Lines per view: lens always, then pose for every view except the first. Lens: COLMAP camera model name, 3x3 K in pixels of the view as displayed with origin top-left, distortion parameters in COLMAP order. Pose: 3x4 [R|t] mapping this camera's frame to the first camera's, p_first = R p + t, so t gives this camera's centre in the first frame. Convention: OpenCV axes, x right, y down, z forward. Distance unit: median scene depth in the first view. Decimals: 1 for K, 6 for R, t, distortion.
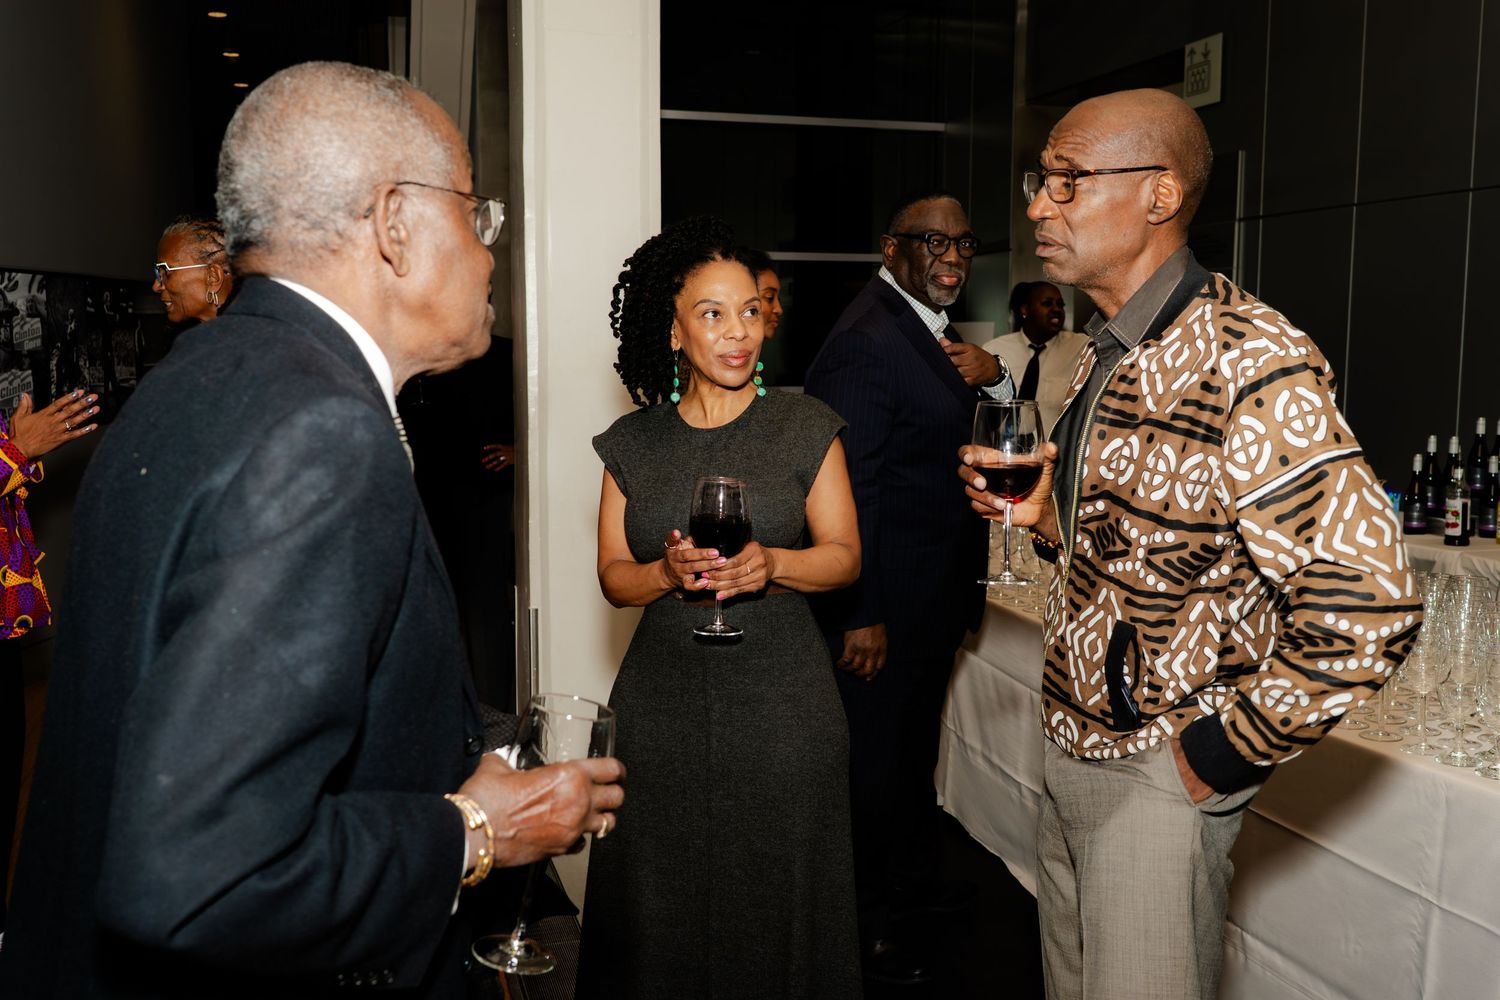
lens RADIAL K [[1406.1, 0, 753.3], [0, 1406.1, 503.8], [0, 0, 1]] dist [0.013628, 0.000000]
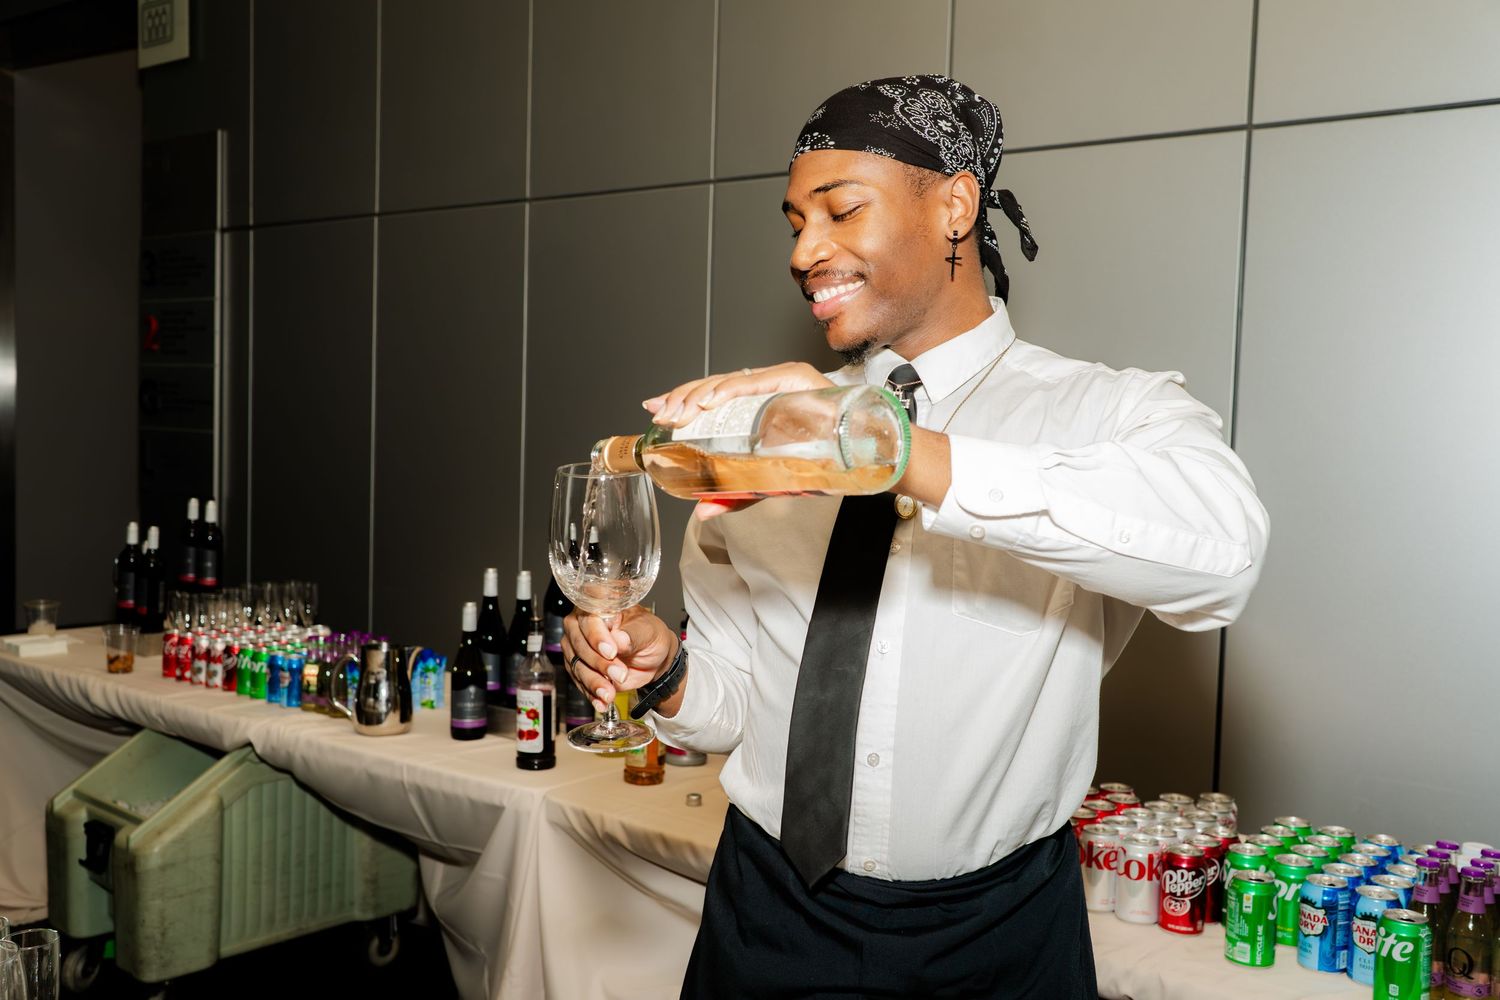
lens RADIAL K [[1406.1, 0, 751.8], [0, 1406.1, 497.4], [0, 0, 1]] dist [0.013628, 0.000000]
pose [[0.807464, -0.012859, 0.589777, 0.223976], [0.044569, 0.998235, -0.039255, -0.050672], [-0.588231, 0.057983, 0.806611, 0.461196]]
